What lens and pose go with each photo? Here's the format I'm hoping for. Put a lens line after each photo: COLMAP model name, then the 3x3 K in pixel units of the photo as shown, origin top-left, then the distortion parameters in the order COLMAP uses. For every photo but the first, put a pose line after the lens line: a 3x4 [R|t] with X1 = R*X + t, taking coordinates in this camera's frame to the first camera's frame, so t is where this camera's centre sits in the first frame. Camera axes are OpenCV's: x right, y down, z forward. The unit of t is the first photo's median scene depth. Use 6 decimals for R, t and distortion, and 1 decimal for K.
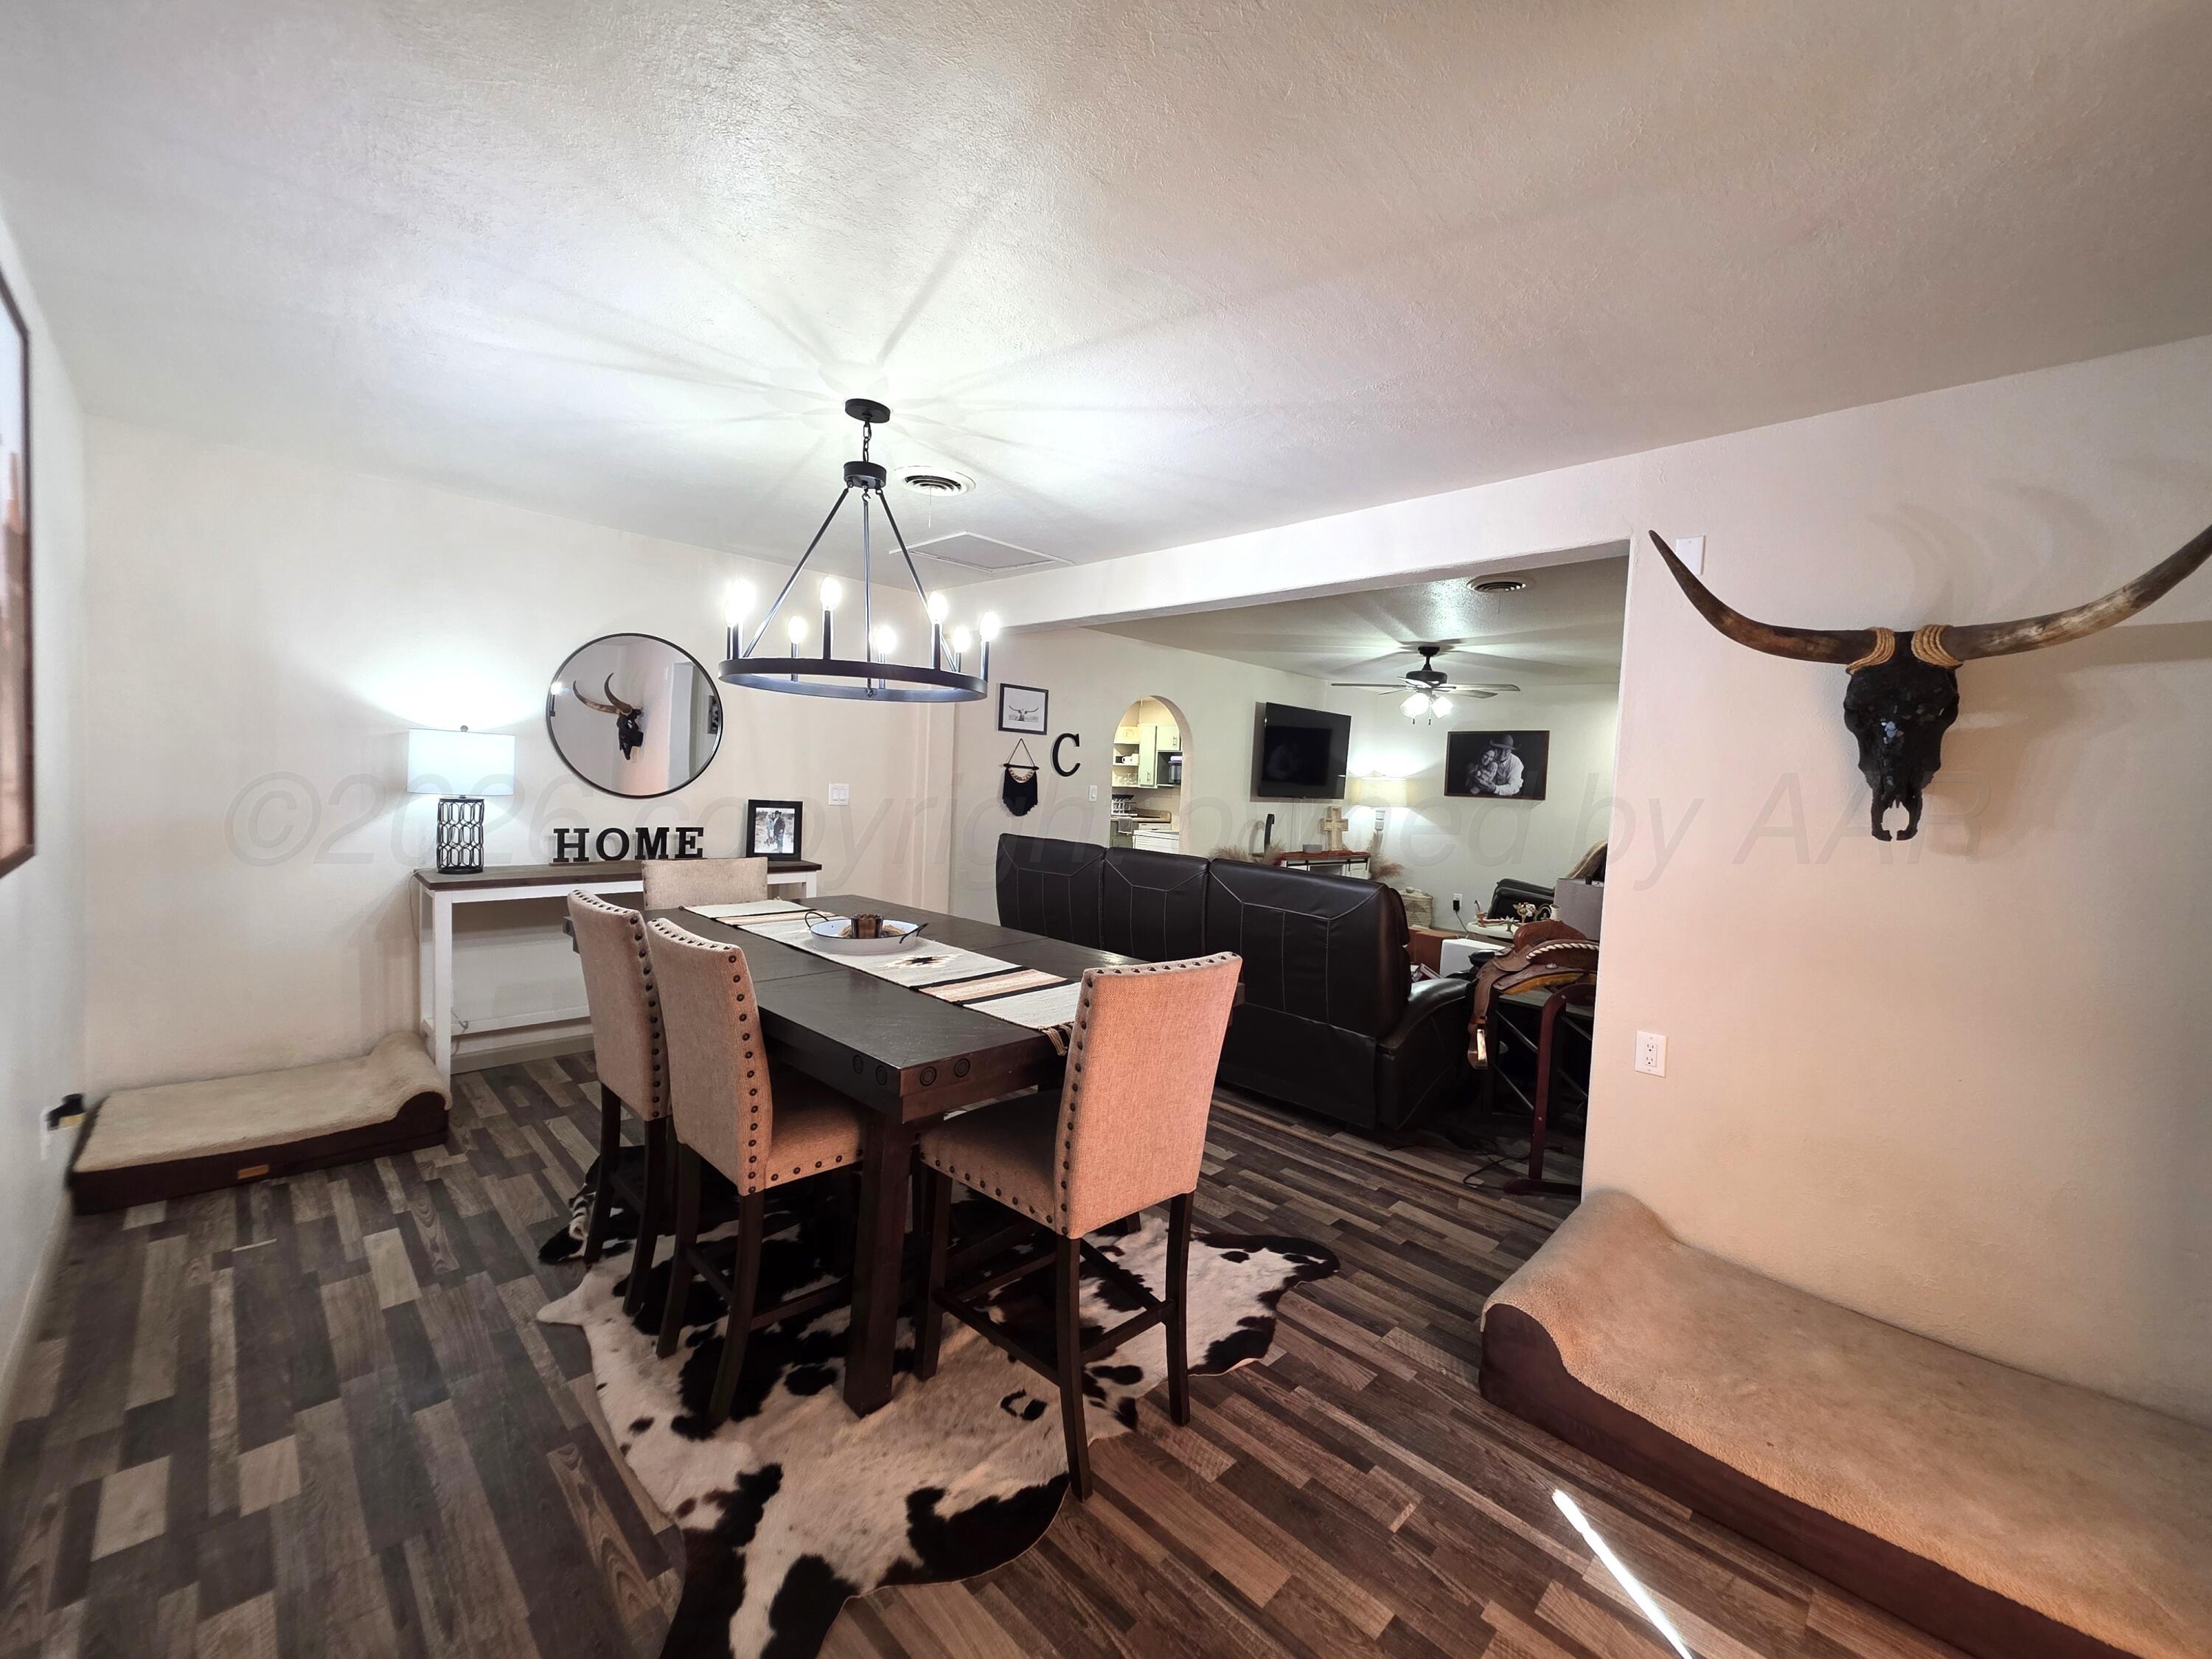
lens RADIAL K [[885.5, 0, 1097.0], [0, 885.5, 821.9], [0, 0, 1]] dist [0.003269, -0.000965]
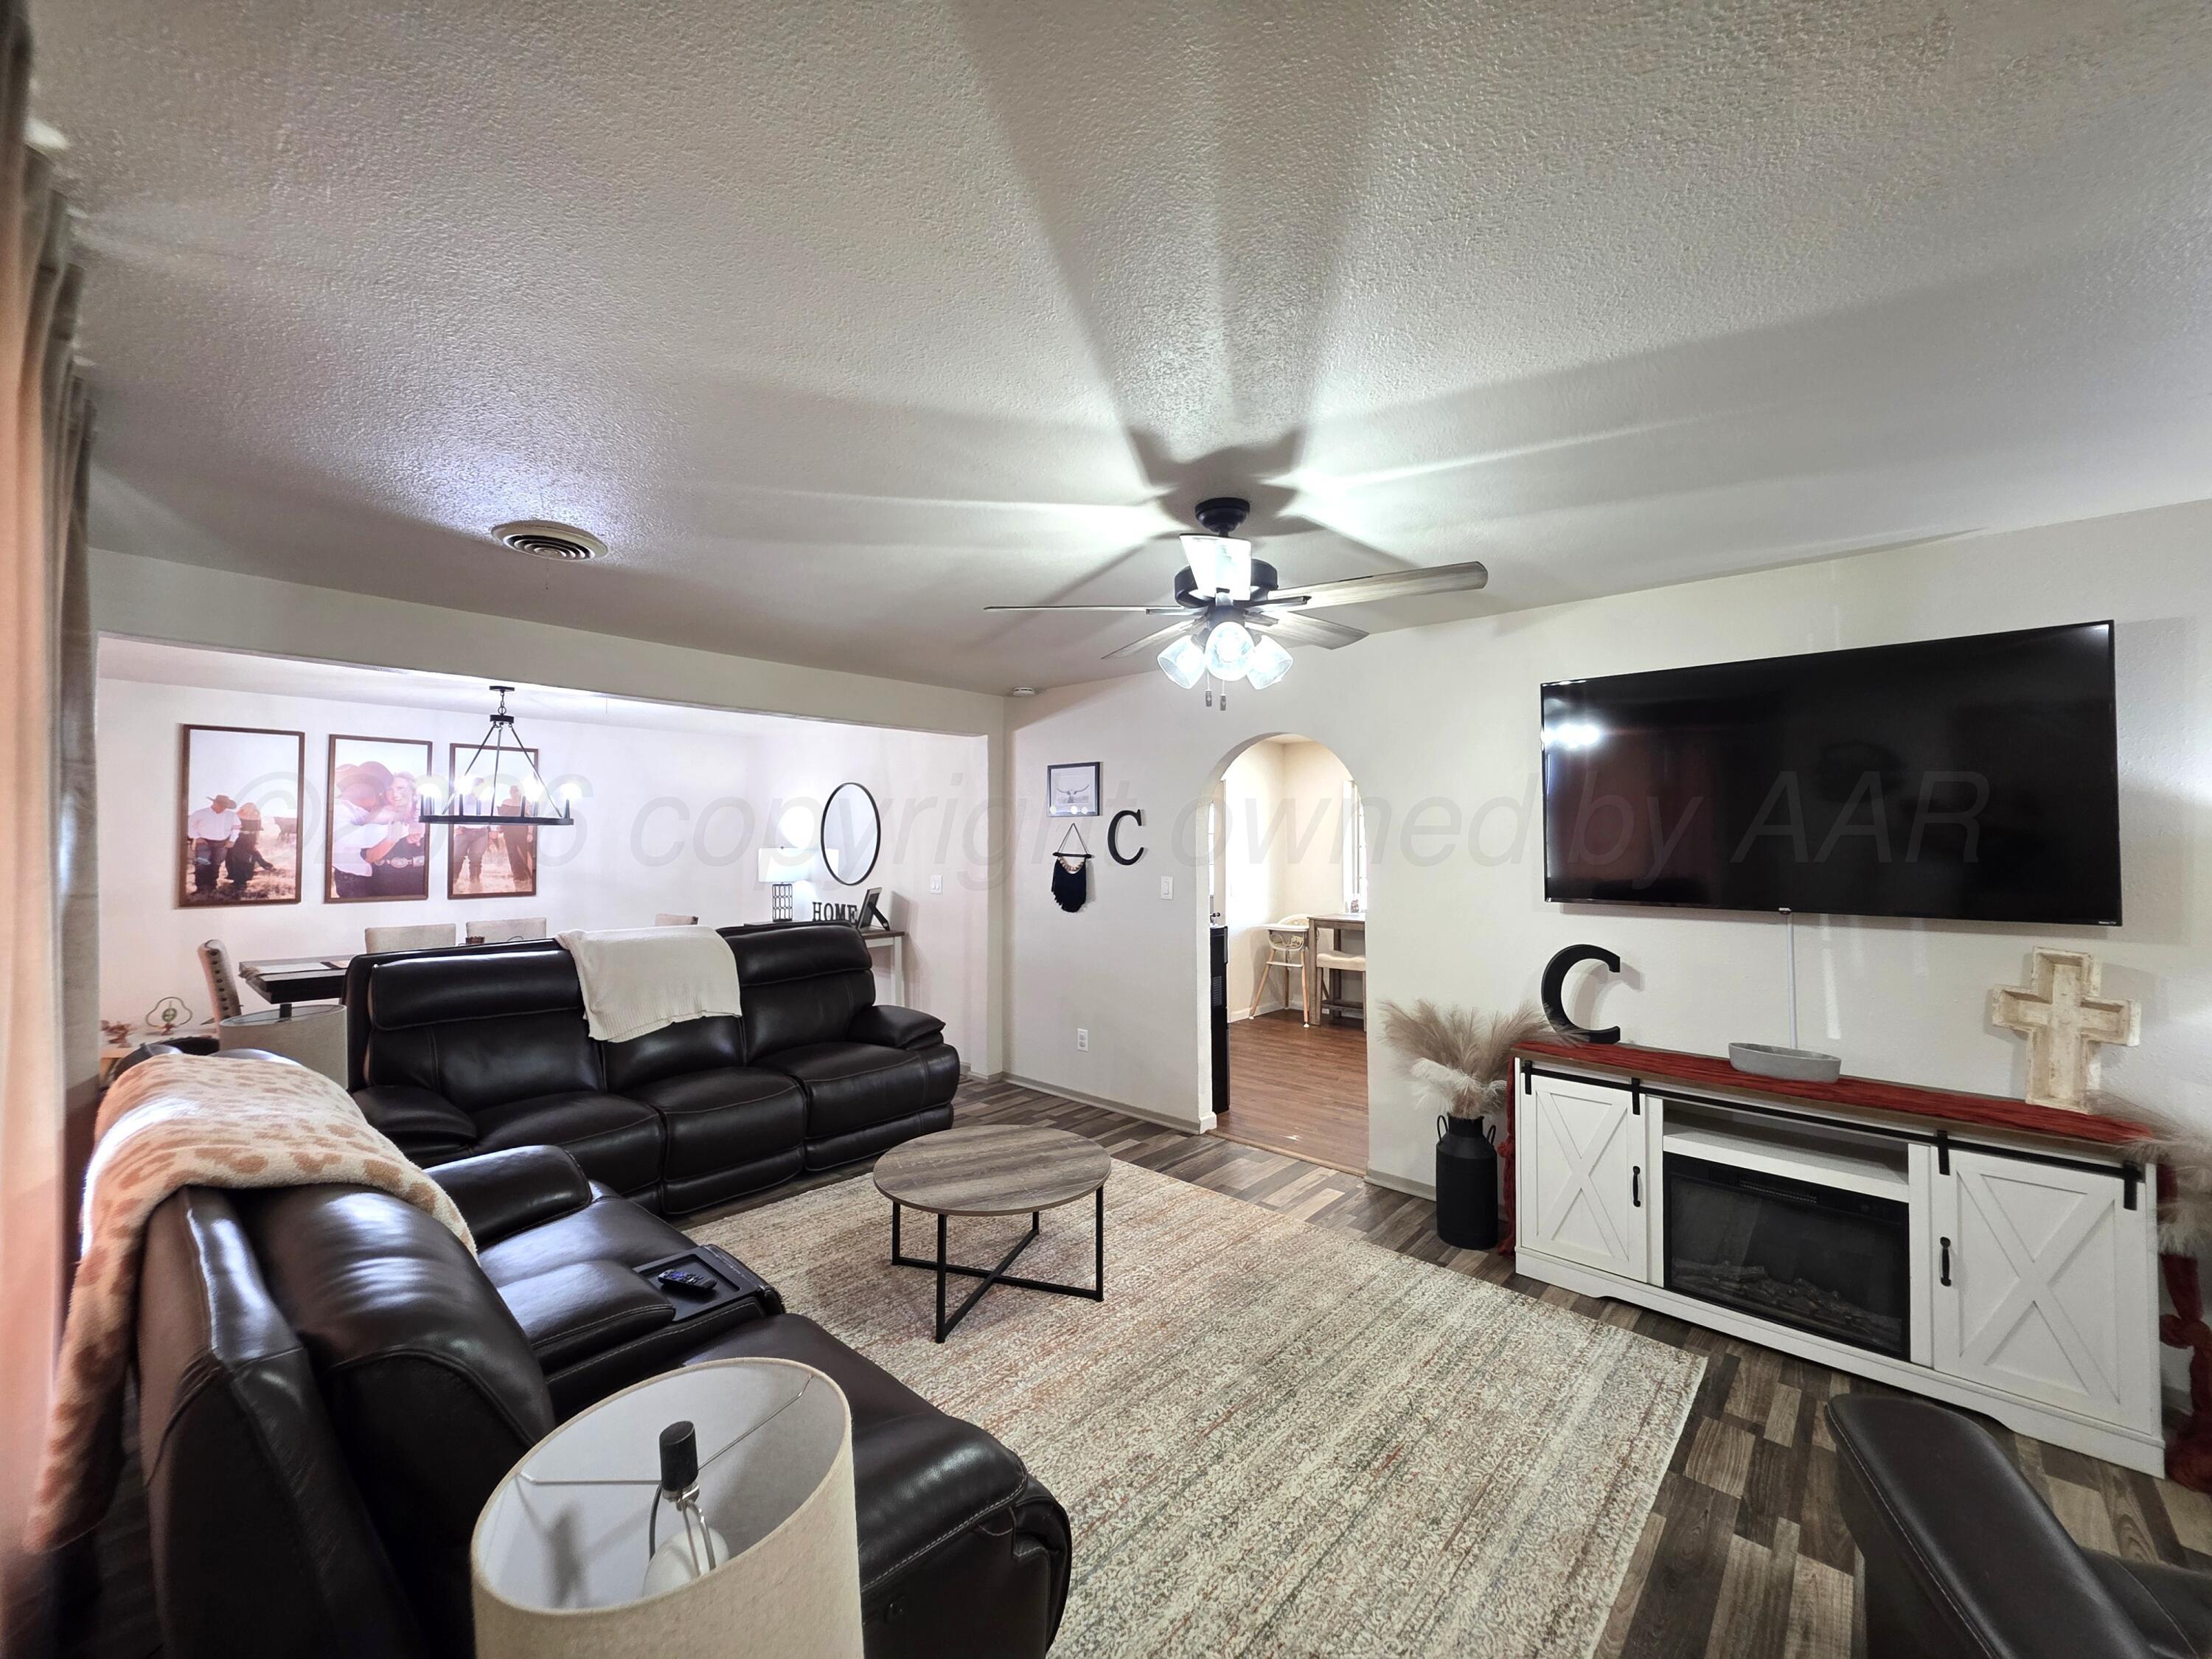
lens RADIAL K [[885.5, 0, 1107.6], [0, 885.5, 817.5], [0, 0, 1]] dist [0.003269, -0.000965]
pose [[0.053261, -0.076165, -0.995672, 0.567059], [-0.049035, 0.995685, -0.078789, -0.023585], [0.997376, 0.053019, 0.049296, 0.716150]]
